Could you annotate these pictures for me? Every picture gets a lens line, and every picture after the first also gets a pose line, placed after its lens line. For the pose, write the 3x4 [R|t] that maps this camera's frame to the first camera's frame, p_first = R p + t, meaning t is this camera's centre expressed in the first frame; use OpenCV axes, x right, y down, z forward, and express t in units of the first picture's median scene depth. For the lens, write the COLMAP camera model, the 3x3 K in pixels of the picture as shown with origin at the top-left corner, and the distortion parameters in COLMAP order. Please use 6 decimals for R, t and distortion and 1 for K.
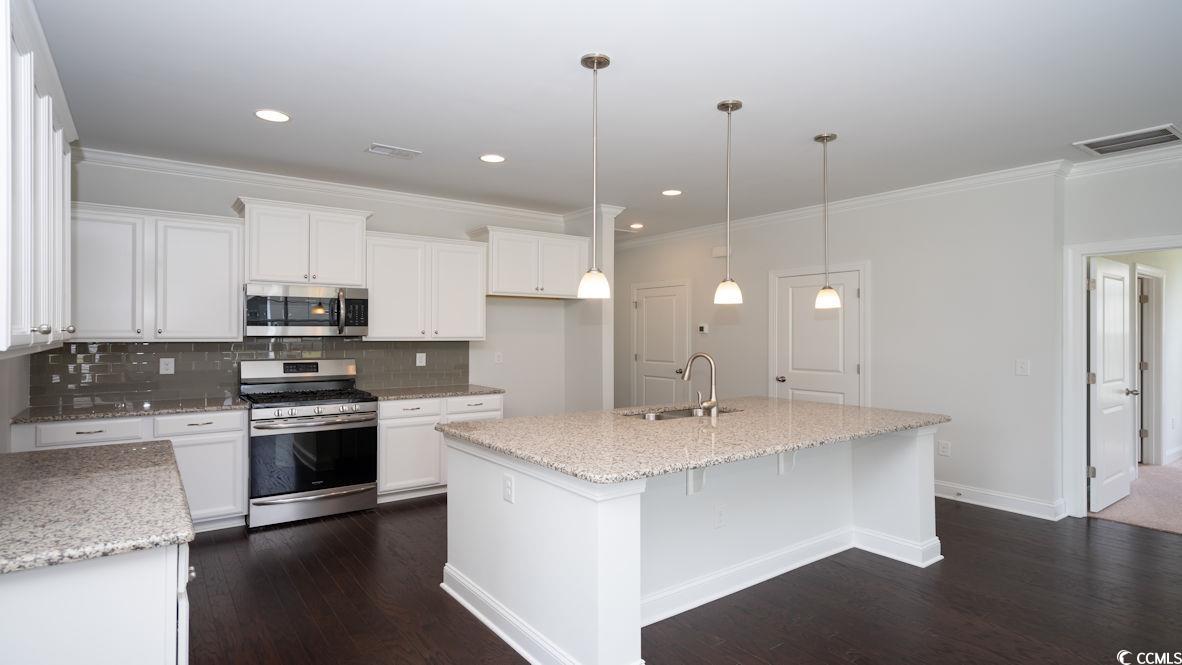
lens RADIAL K [[611.9, 0, 591.0], [0, 611.9, 332.5], [0, 0, 1]] dist [0.003800, 0.000687]
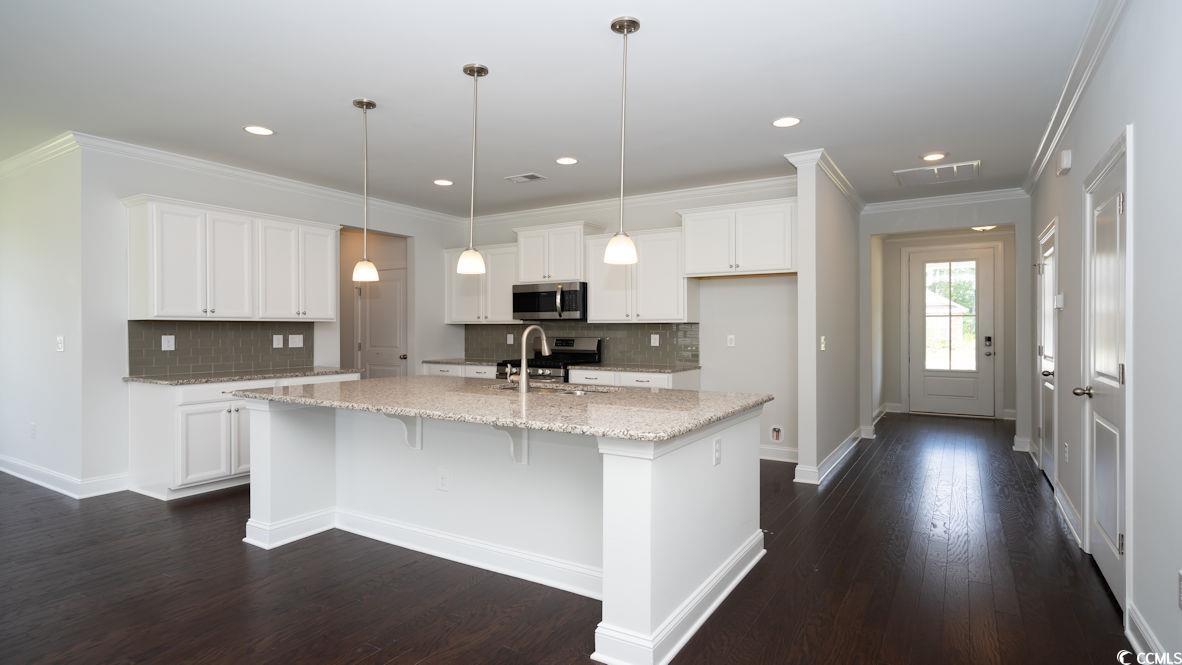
lens RADIAL K [[602.0, 0, 592.6], [0, 602.0, 330.3], [0, 0, 1]] dist [0.004309, 0.000823]
pose [[0.370940, -0.002087, -0.928654, 0.802799], [0.002932, 0.999995, -0.001076, 0.030710], [0.928652, -0.002324, 0.370945, 0.549154]]
